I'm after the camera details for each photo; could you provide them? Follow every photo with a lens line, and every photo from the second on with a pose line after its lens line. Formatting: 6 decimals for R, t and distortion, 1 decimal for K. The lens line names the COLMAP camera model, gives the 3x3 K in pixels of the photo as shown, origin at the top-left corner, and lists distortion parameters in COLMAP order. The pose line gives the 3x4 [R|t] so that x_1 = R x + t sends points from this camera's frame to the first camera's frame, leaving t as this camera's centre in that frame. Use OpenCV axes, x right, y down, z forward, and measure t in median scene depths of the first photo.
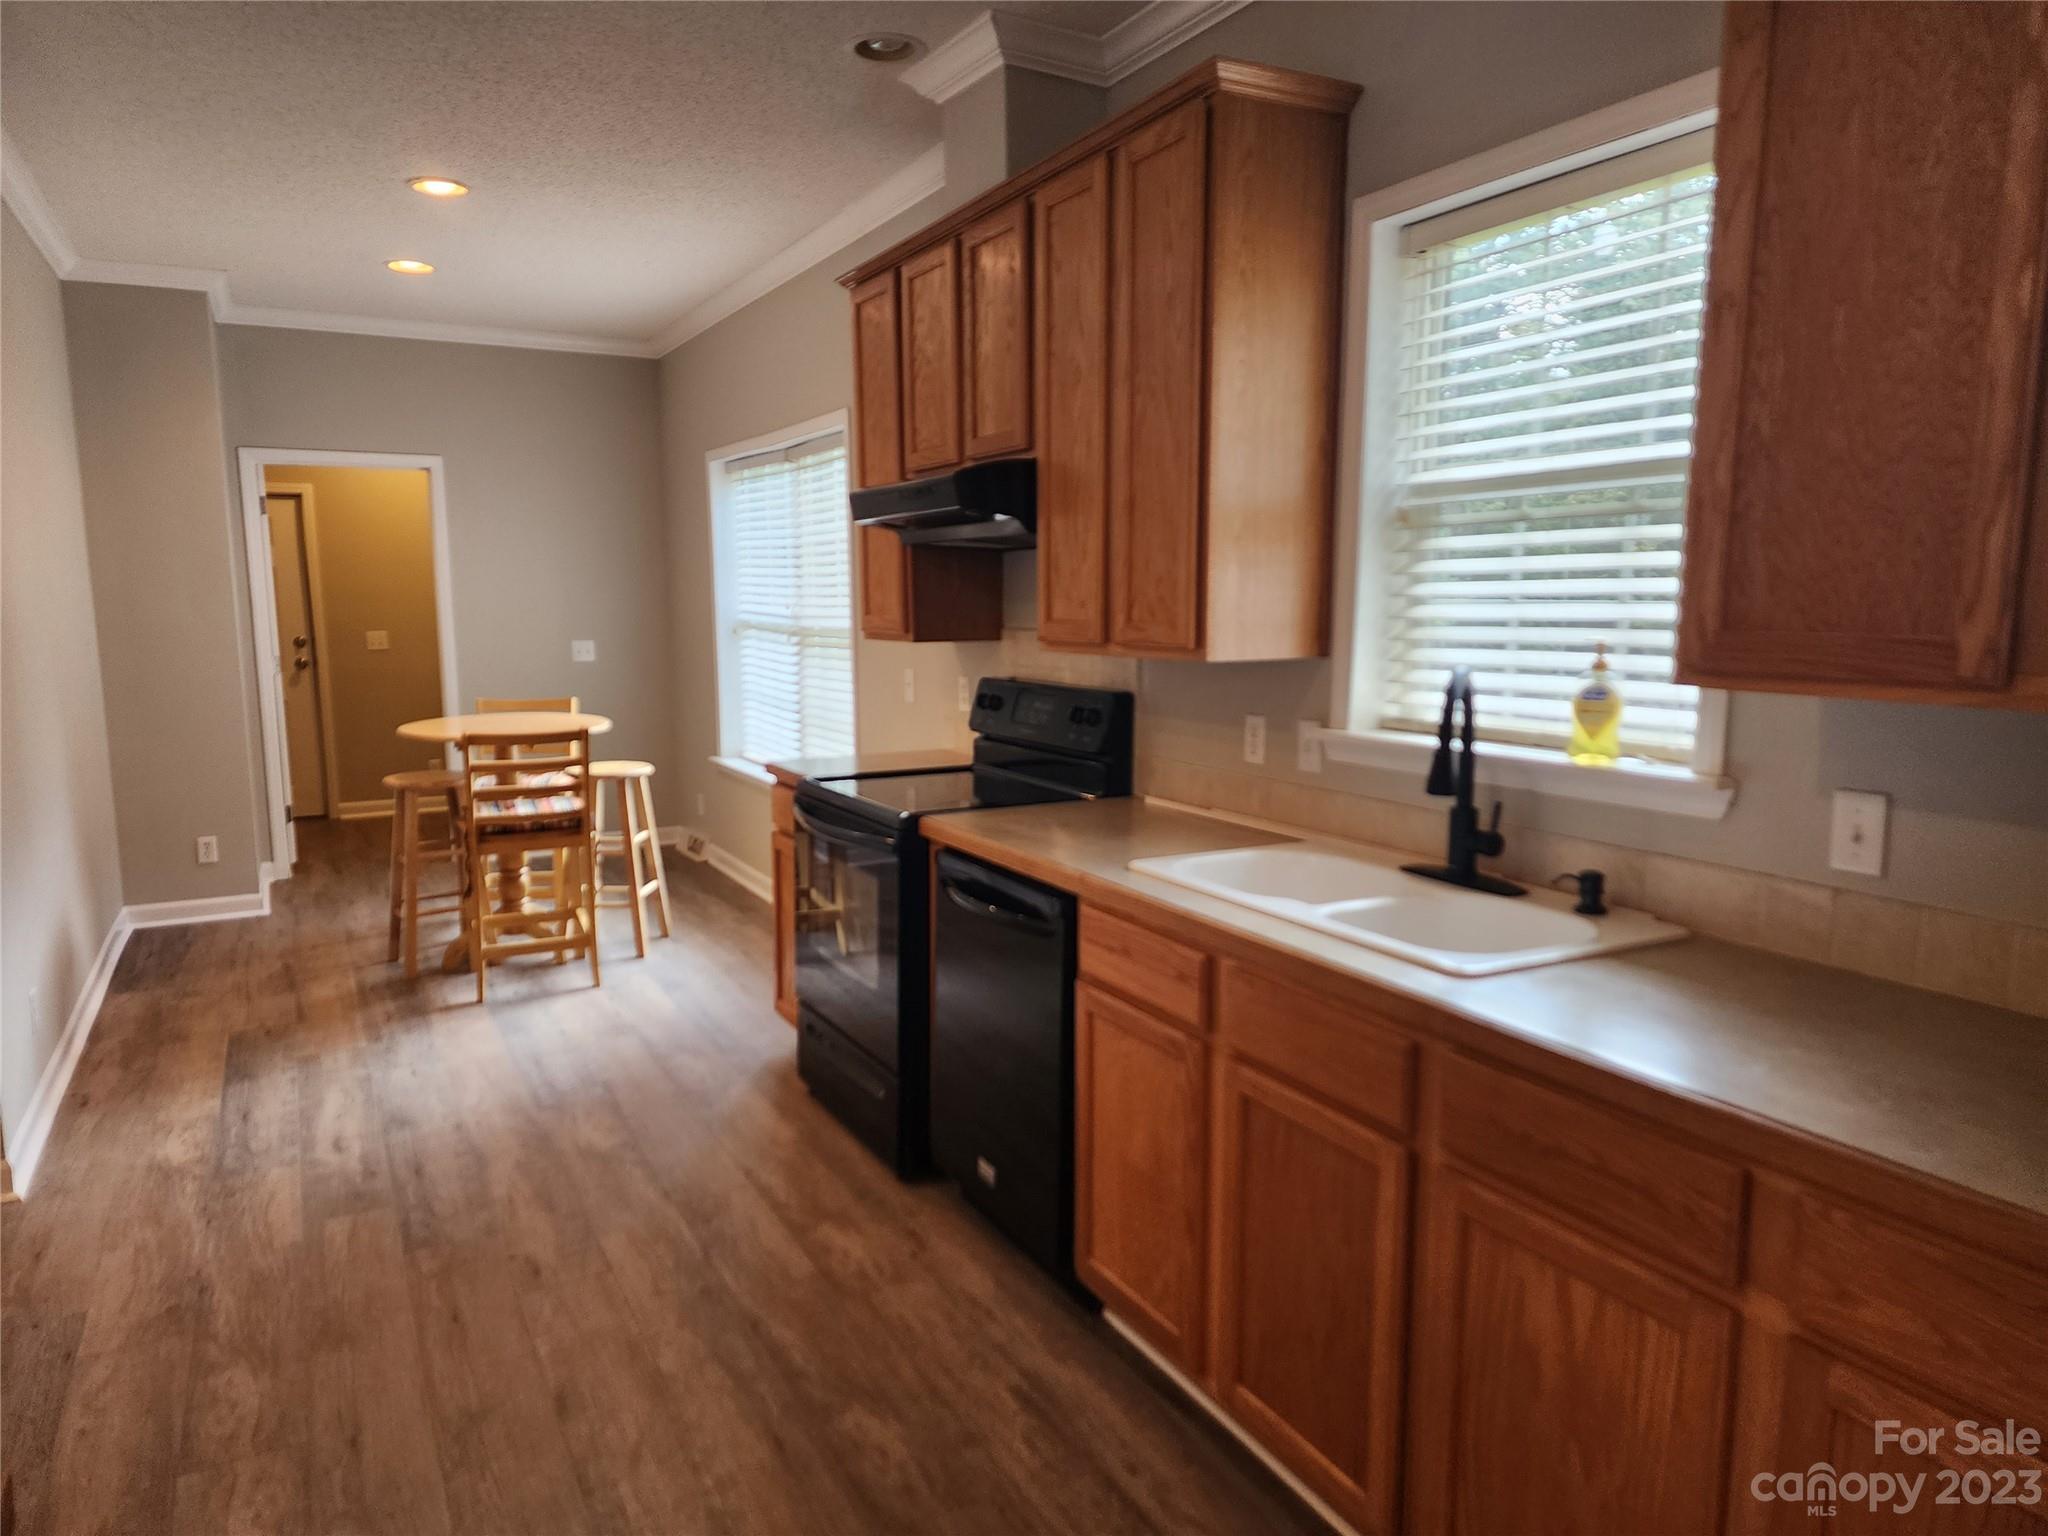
lens RADIAL K [[1353.0, 0, 1003.4], [0, 1353.0, 777.1], [0, 0, 1]] dist [0.058643, -0.050683]
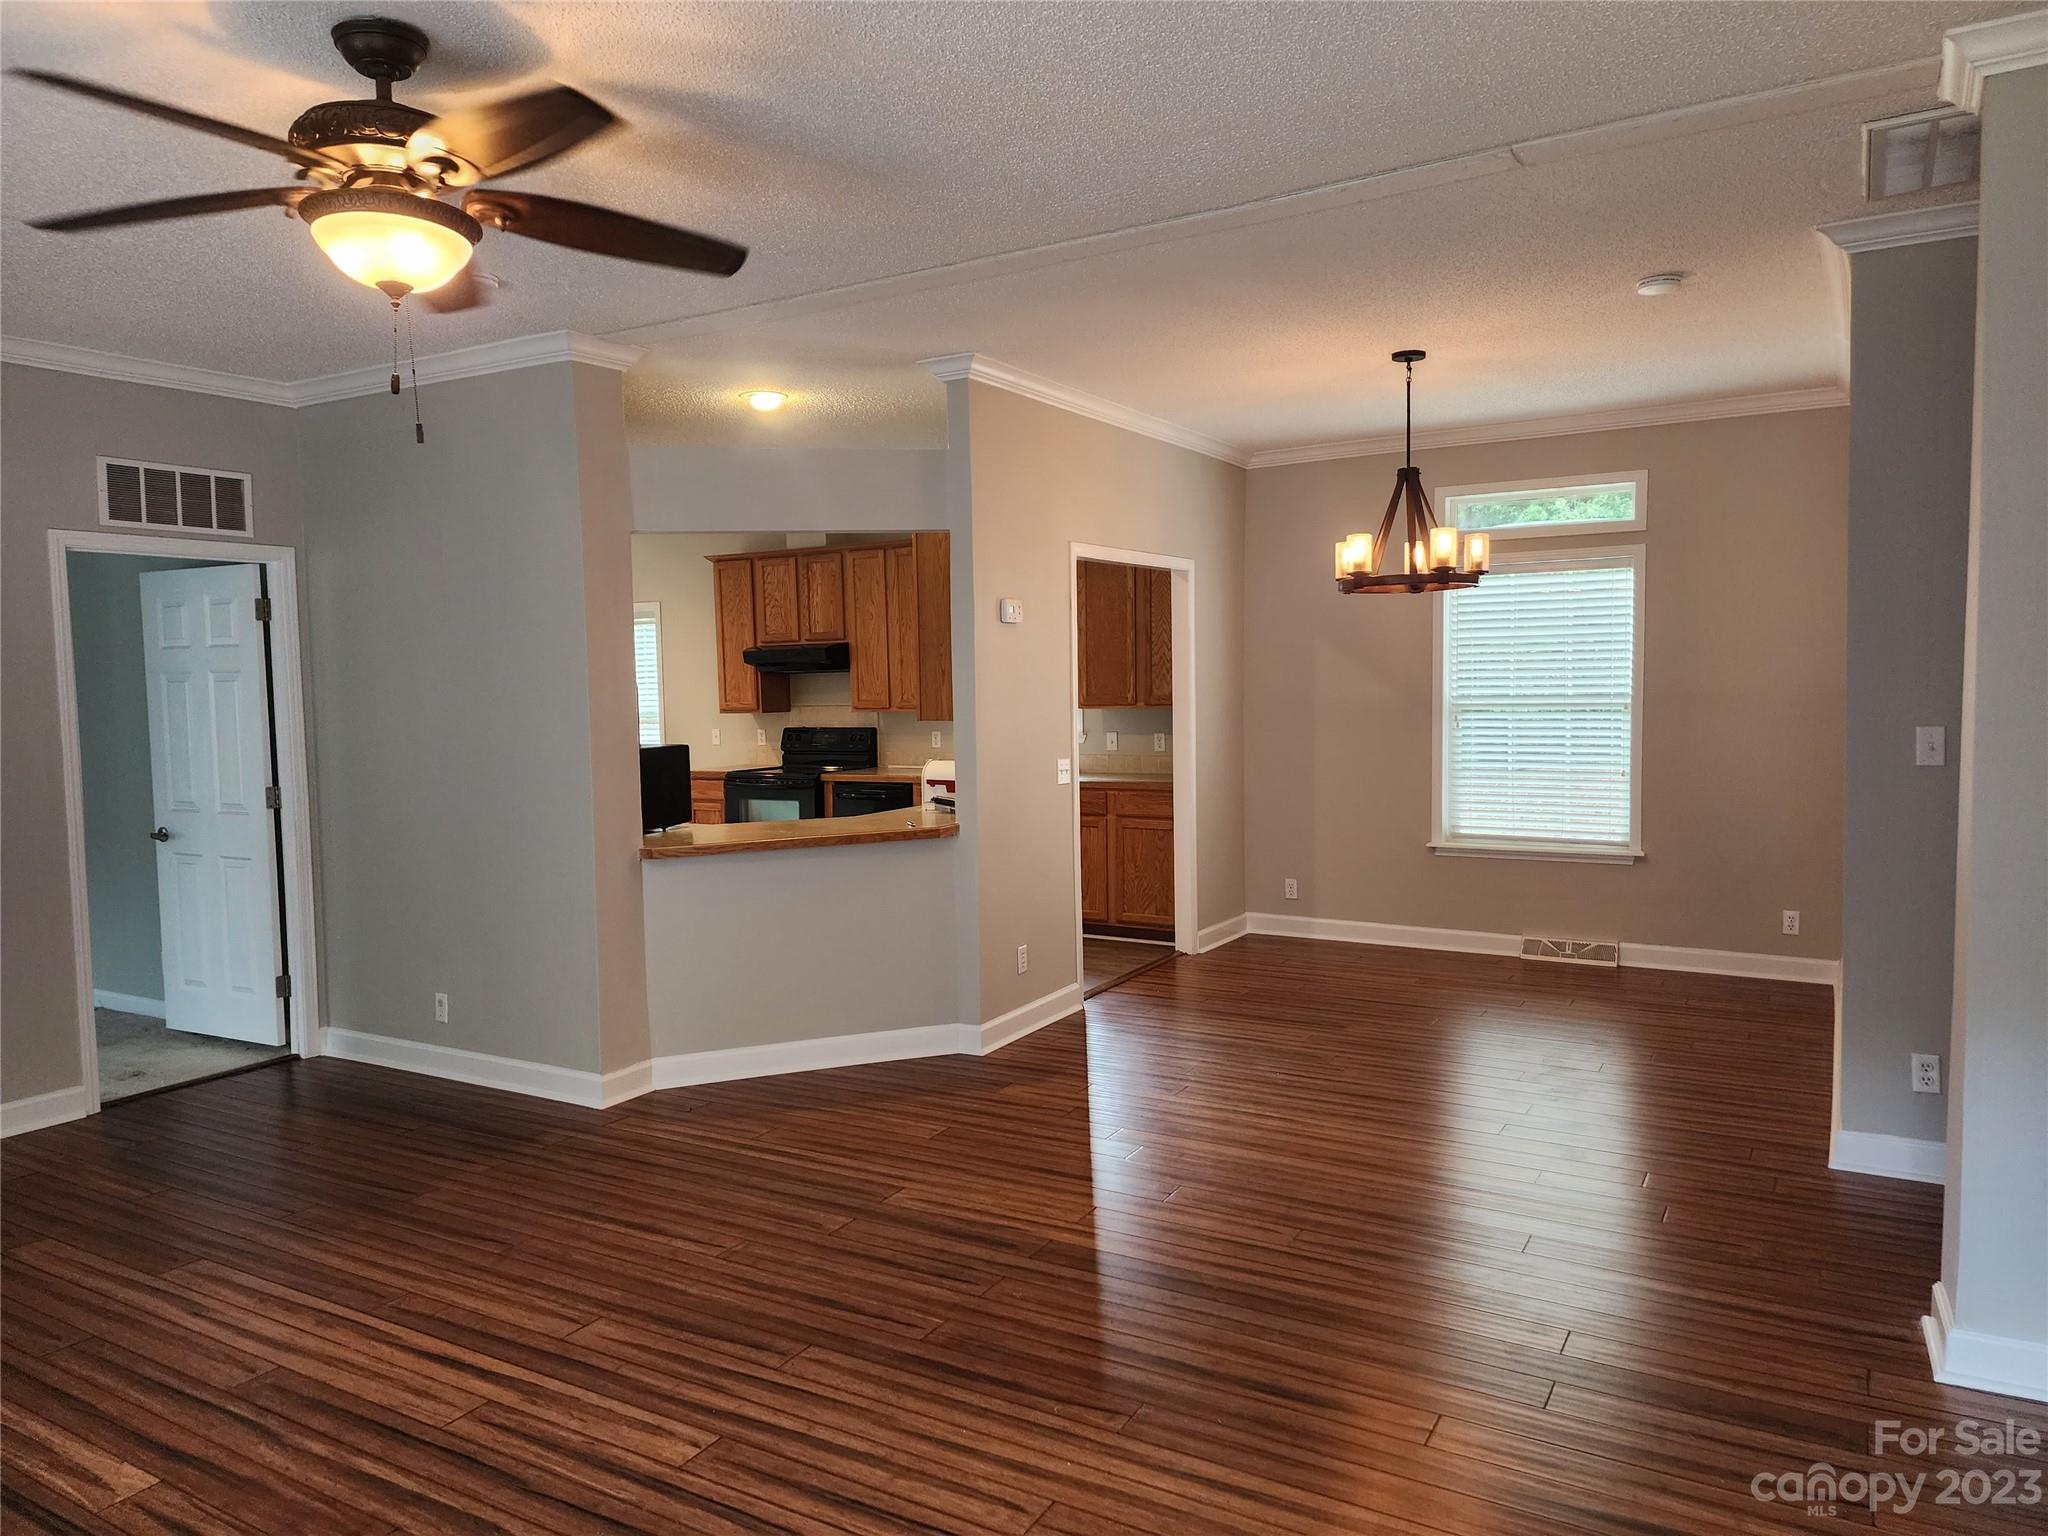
lens RADIAL K [[1353.0, 0, 1036.6], [0, 1353.0, 764.7], [0, 0, 1]] dist [0.058643, -0.050683]
pose [[0.847639, -0.043624, 0.528778, -1.076604], [0.087302, 0.994498, -0.057902, 0.196802], [-0.523342, 0.095244, 0.846783, -1.454219]]
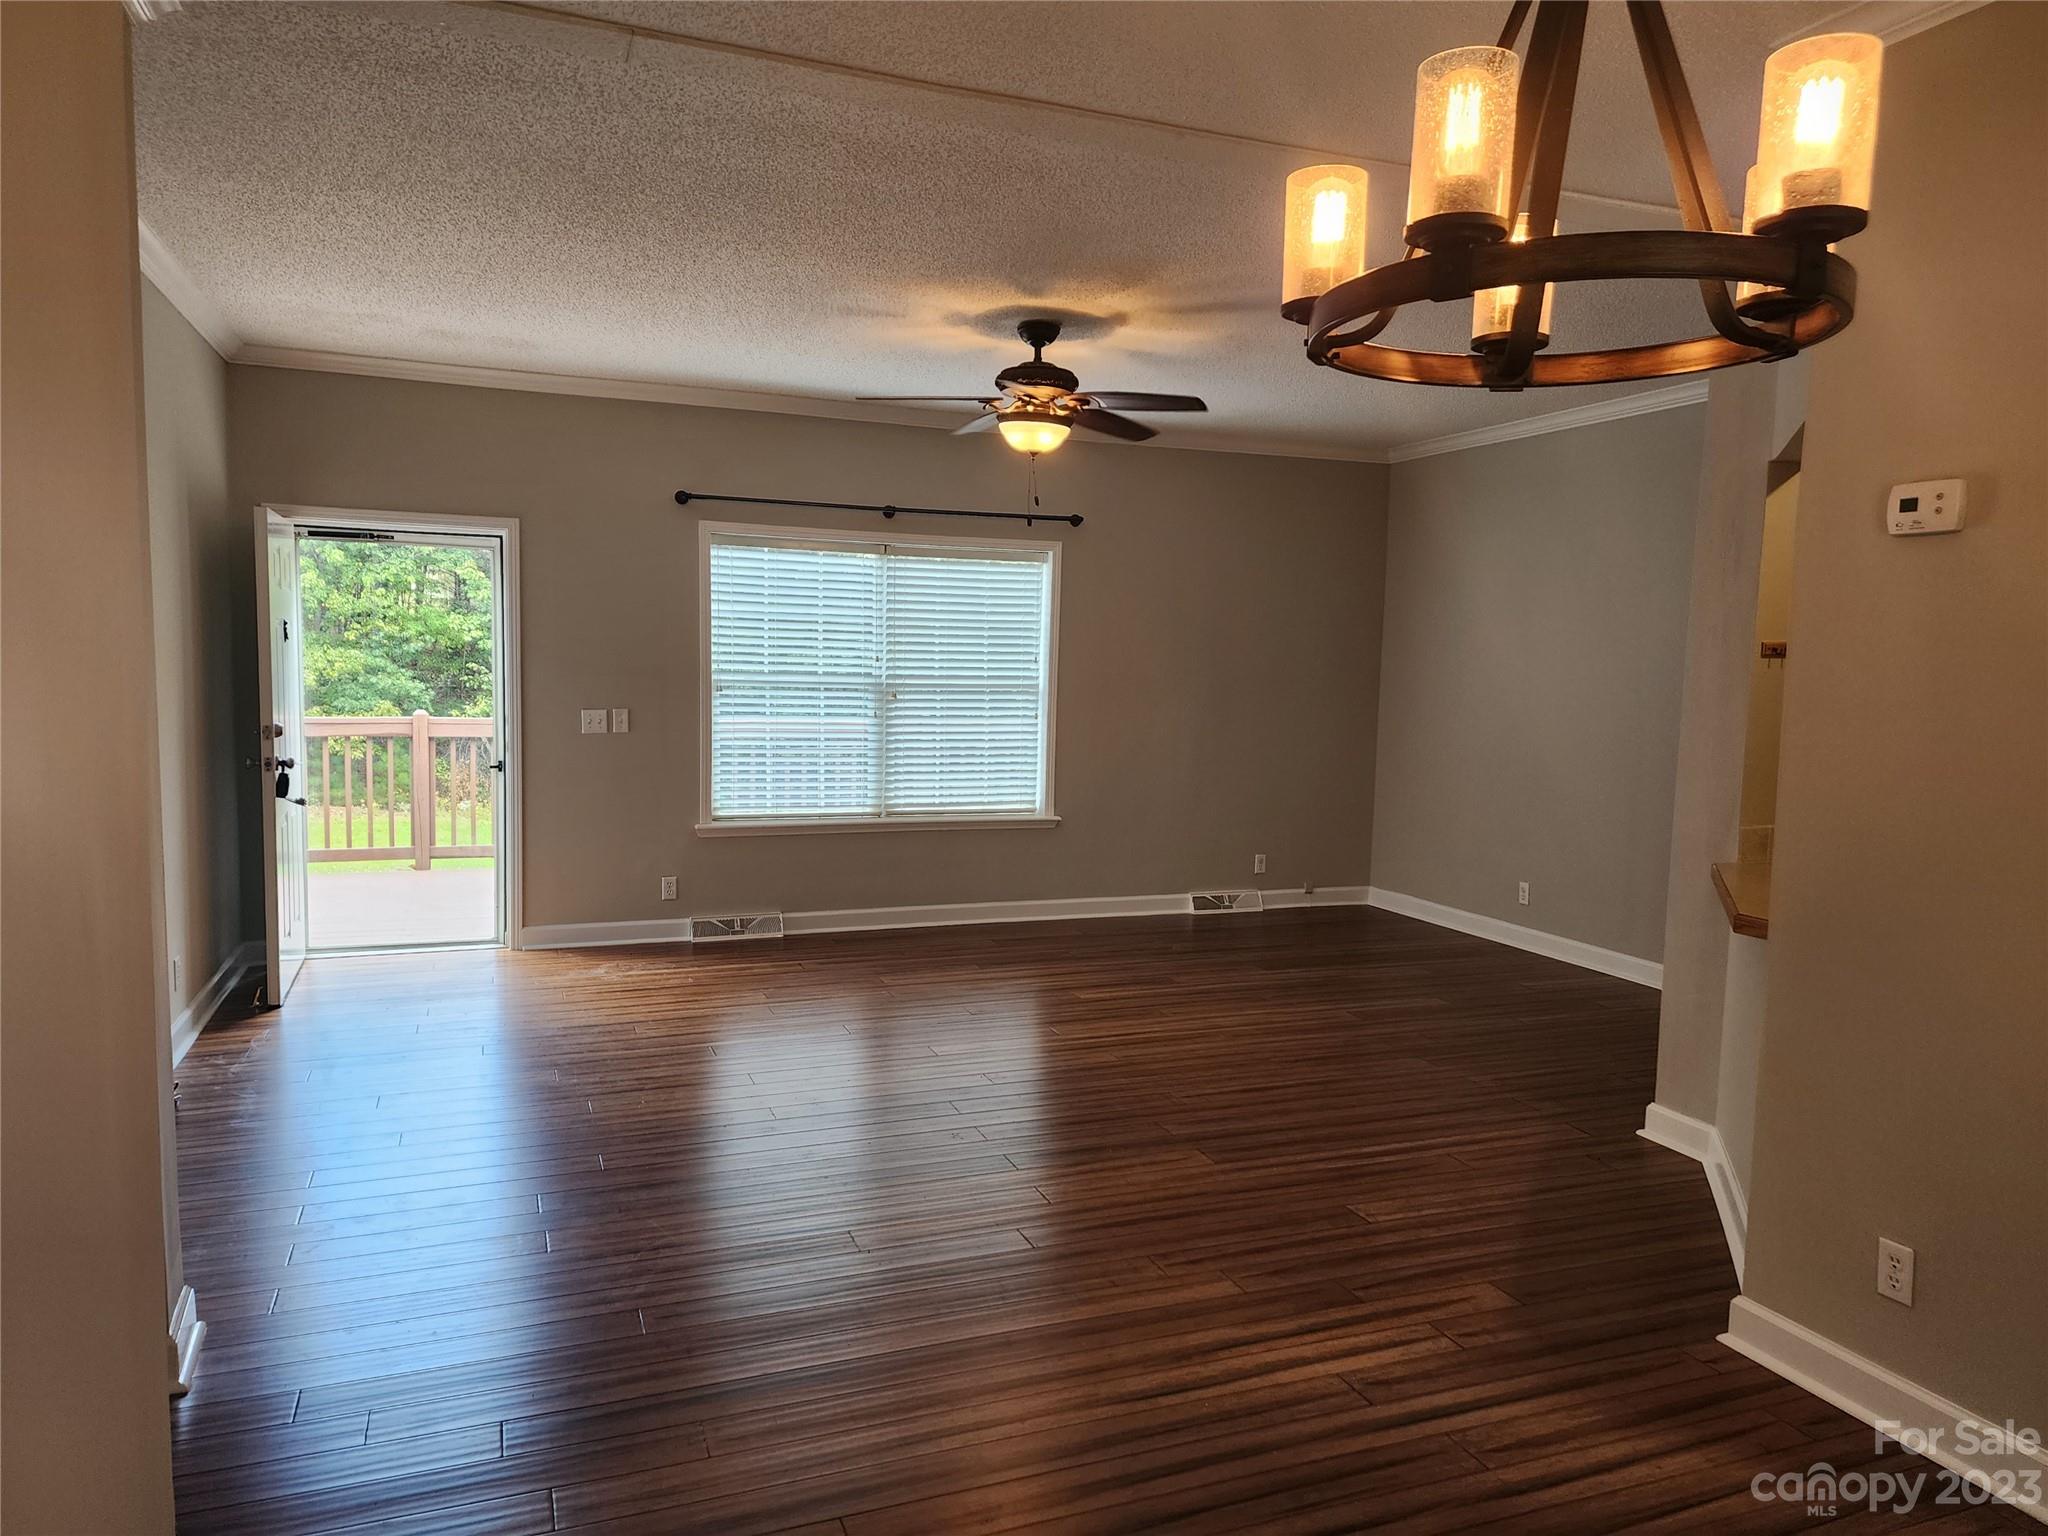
lens RADIAL K [[1353.0, 0, 1011.3], [0, 1353.0, 772.0], [0, 0, 1]] dist [0.058643, -0.050683]
pose [[-0.111321, 0.091555, -0.989558, 0.667279], [-0.158909, 0.981295, 0.108667, 0.047481], [0.980997, 0.169347, -0.094689, -0.426990]]
